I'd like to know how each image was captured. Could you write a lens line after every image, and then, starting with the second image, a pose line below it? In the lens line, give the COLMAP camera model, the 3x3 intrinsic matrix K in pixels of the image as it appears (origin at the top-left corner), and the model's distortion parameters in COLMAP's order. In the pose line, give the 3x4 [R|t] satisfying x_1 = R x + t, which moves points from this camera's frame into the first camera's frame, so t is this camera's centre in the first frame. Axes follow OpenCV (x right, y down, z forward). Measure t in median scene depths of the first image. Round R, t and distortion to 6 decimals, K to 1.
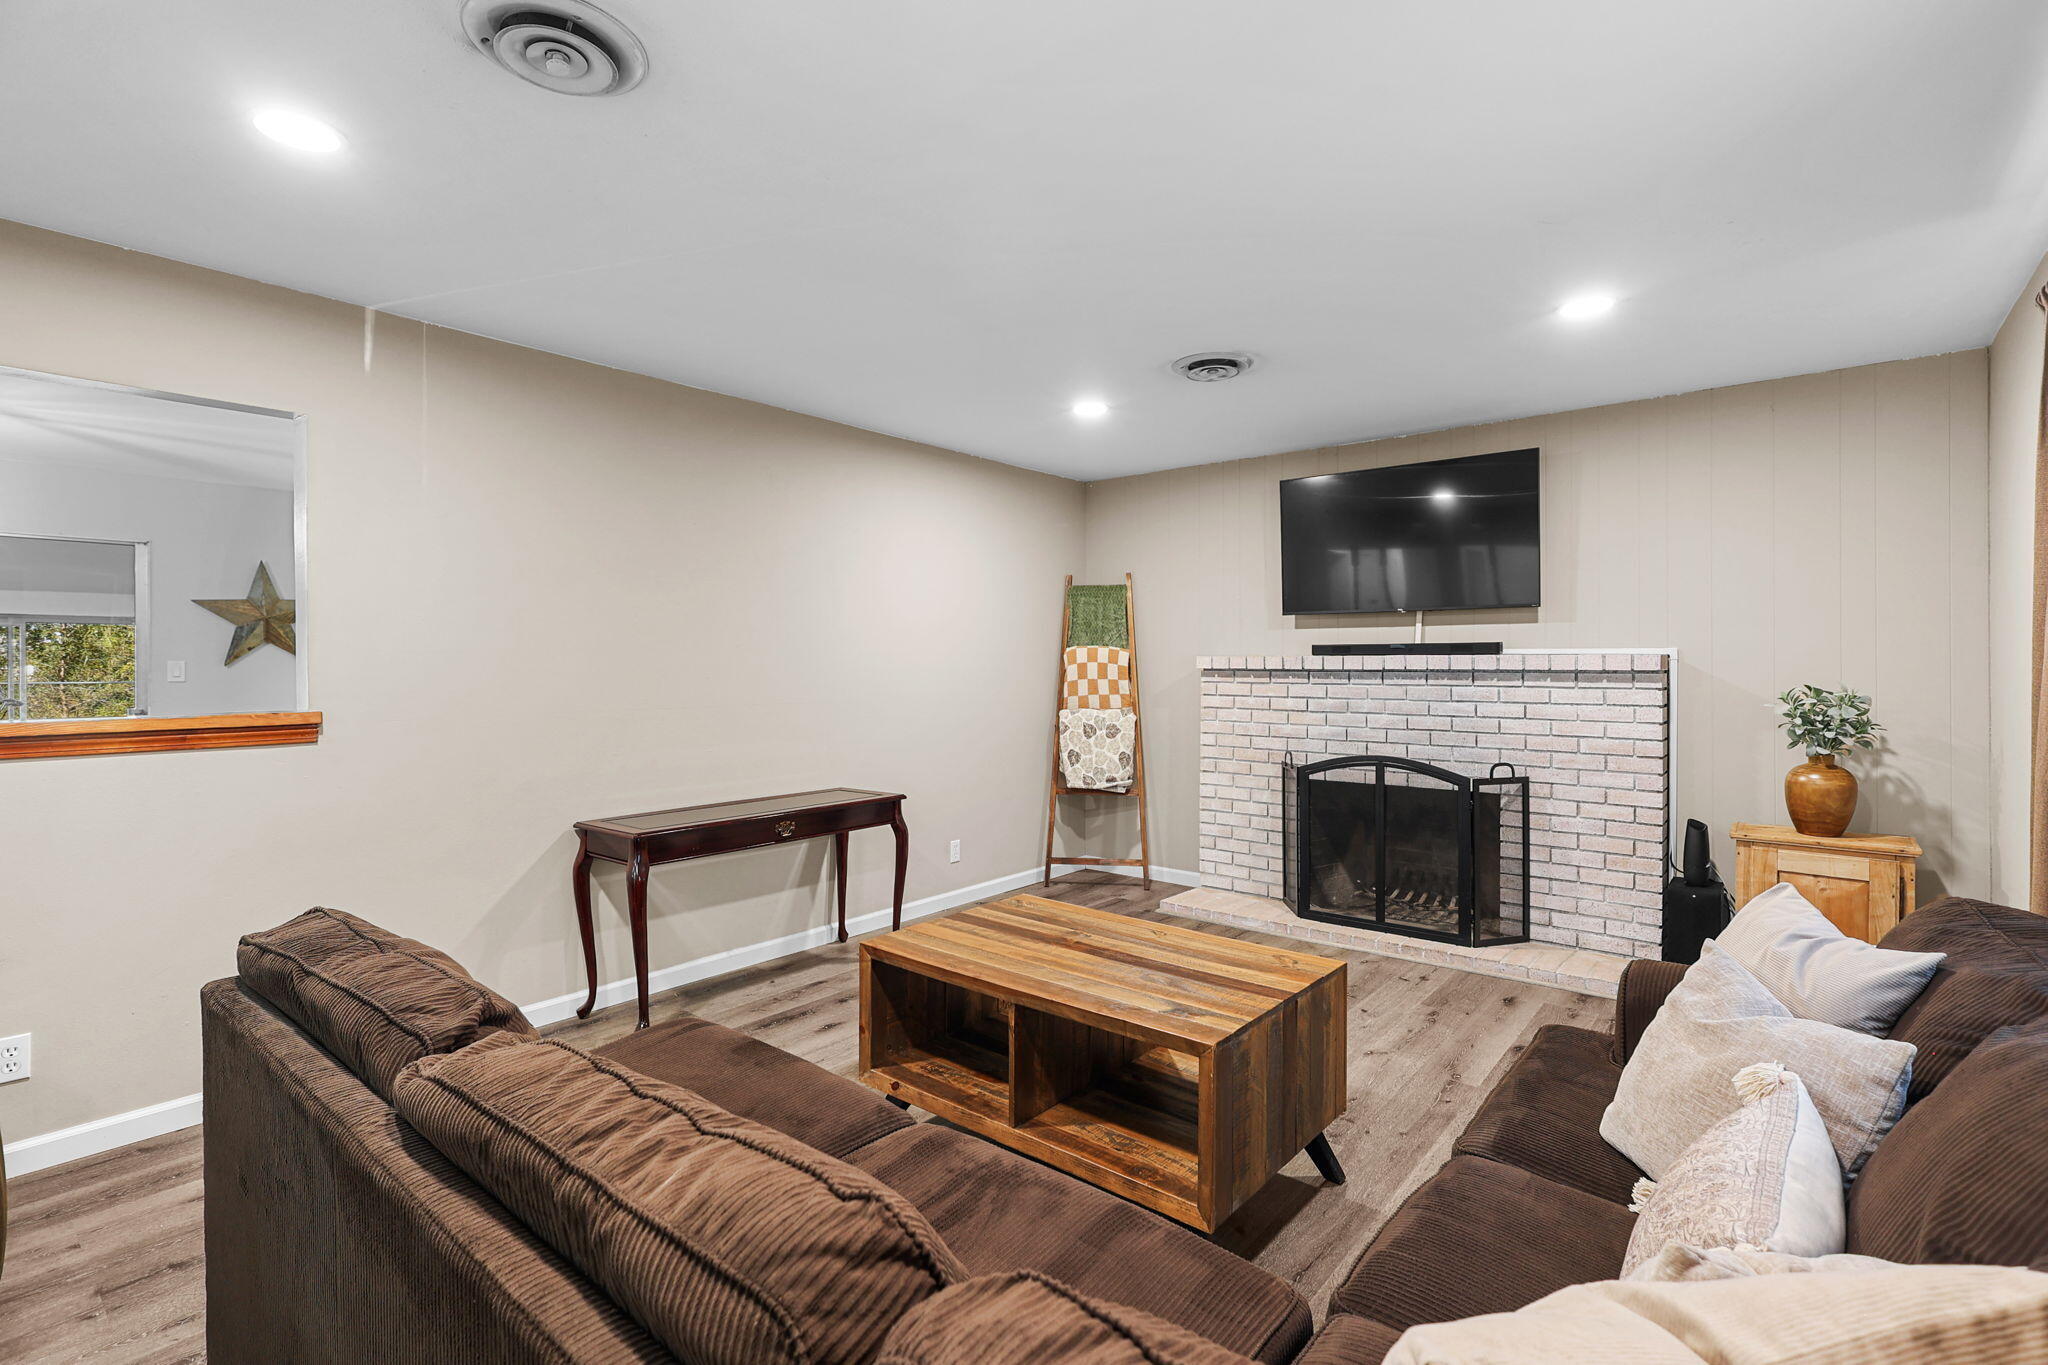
lens RADIAL K [[954.8, 0, 1024.2], [0, 954.8, 659.5], [0, 0, 1]] dist [0.000866, 0.000158]
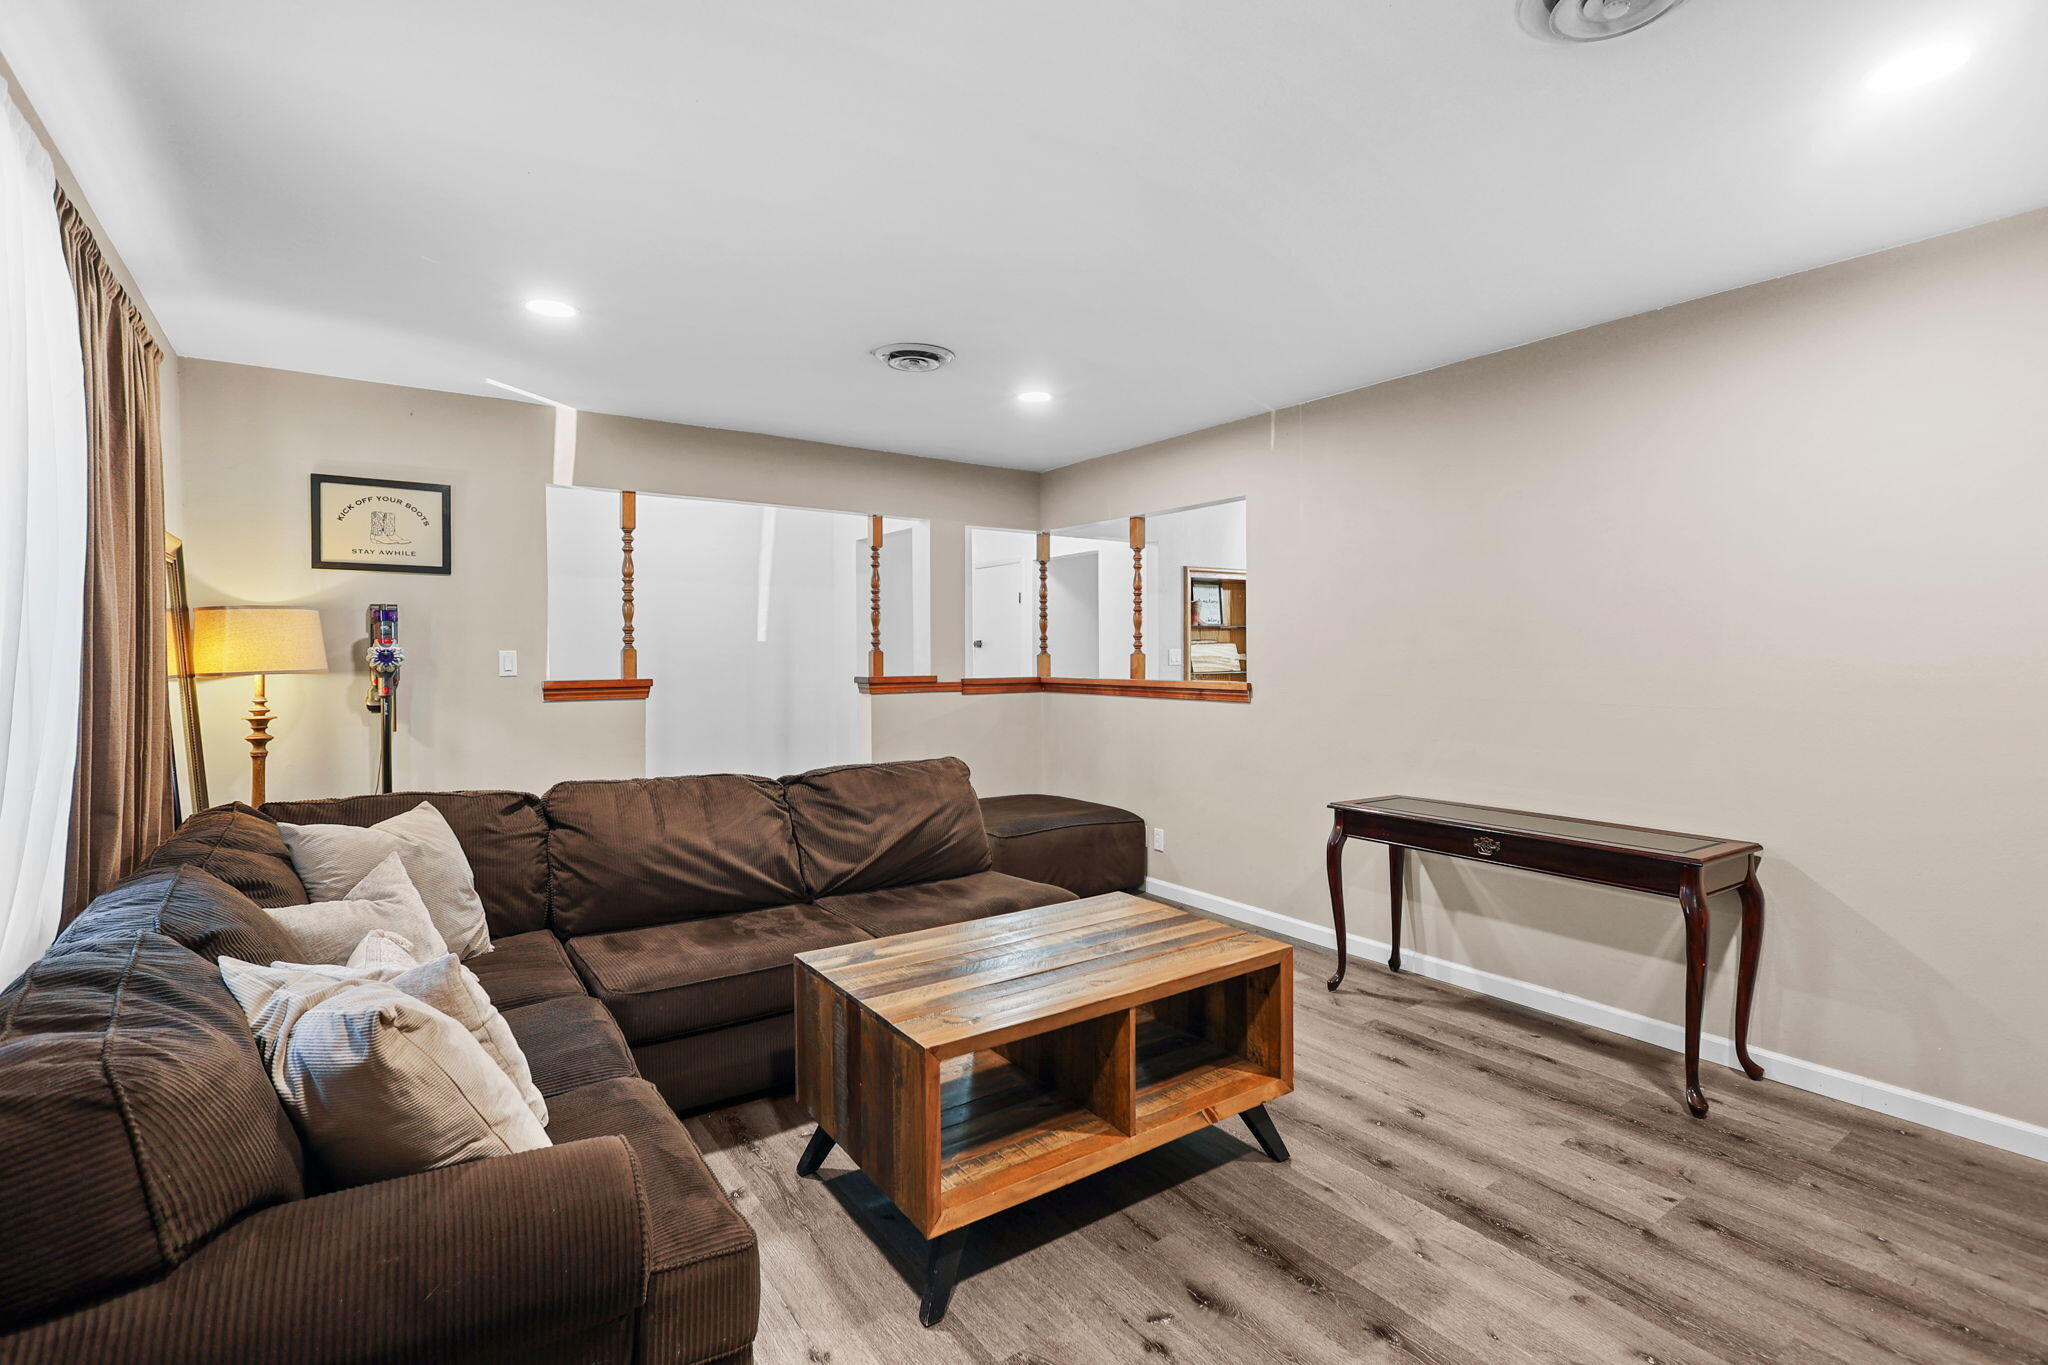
lens RADIAL K [[954.8, 0, 1024.2], [0, 954.8, 659.5], [0, 0, 1]] dist [0.000866, 0.000158]
pose [[-0.259104, 0.010482, -0.965793, 0.610043], [0.007492, 0.999933, 0.008843, -0.000636], [0.965820, -0.004944, -0.259165, 0.738200]]
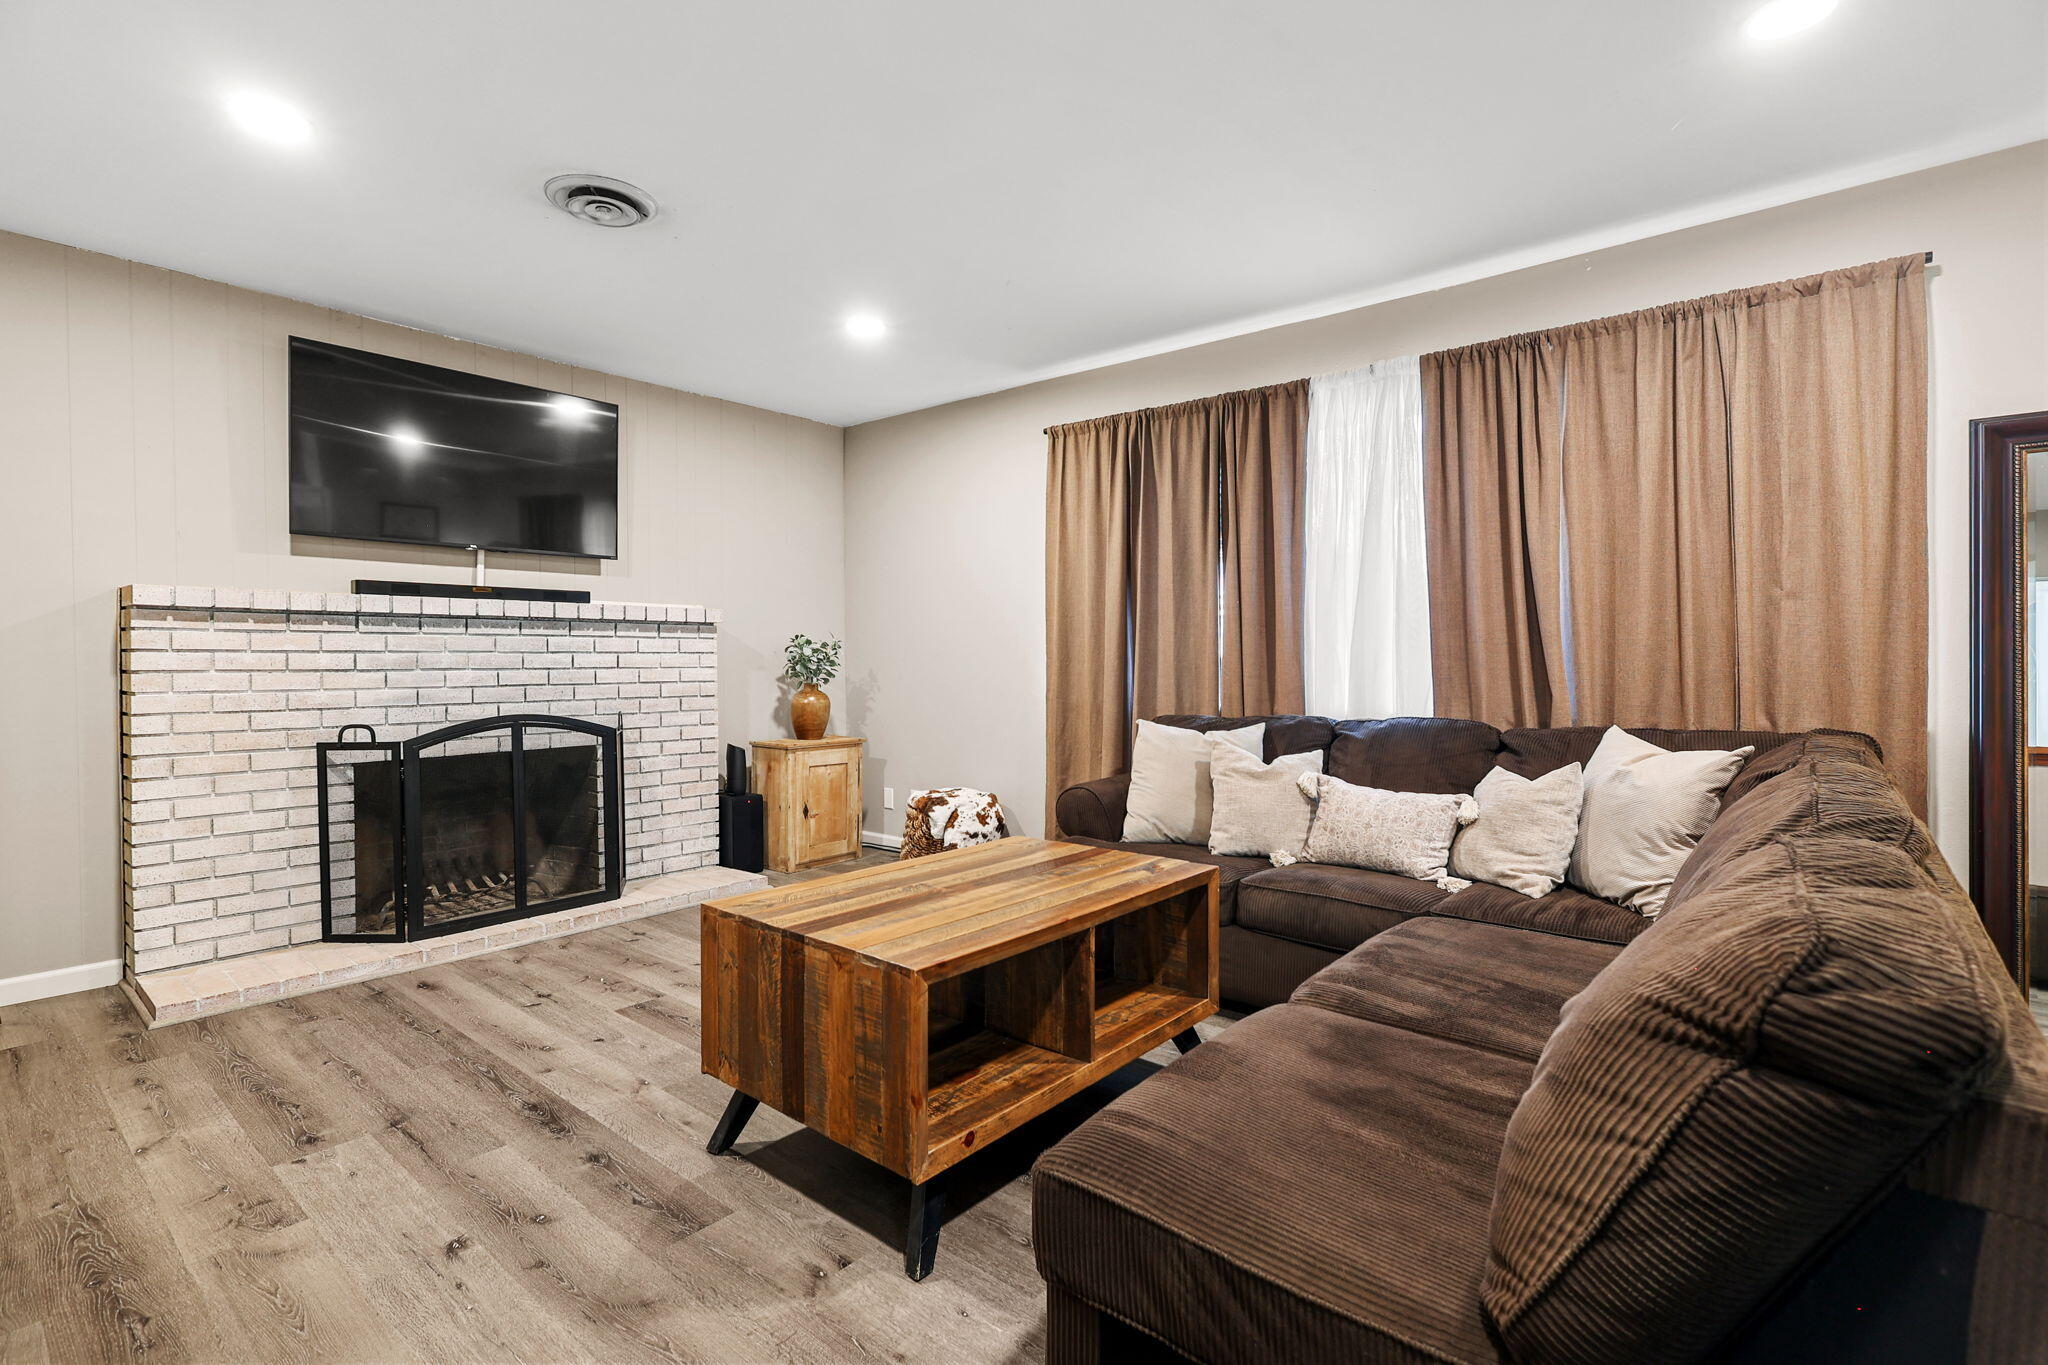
lens RADIAL K [[954.8, 0, 1024.2], [0, 954.8, 659.5], [0, 0, 1]] dist [0.000866, 0.000158]
pose [[0.003345, -0.001067, 0.999994, -0.506908], [-0.001574, 0.999998, 0.001073, 0.052176], [-0.999993, -0.001577, 0.003343, 0.571795]]
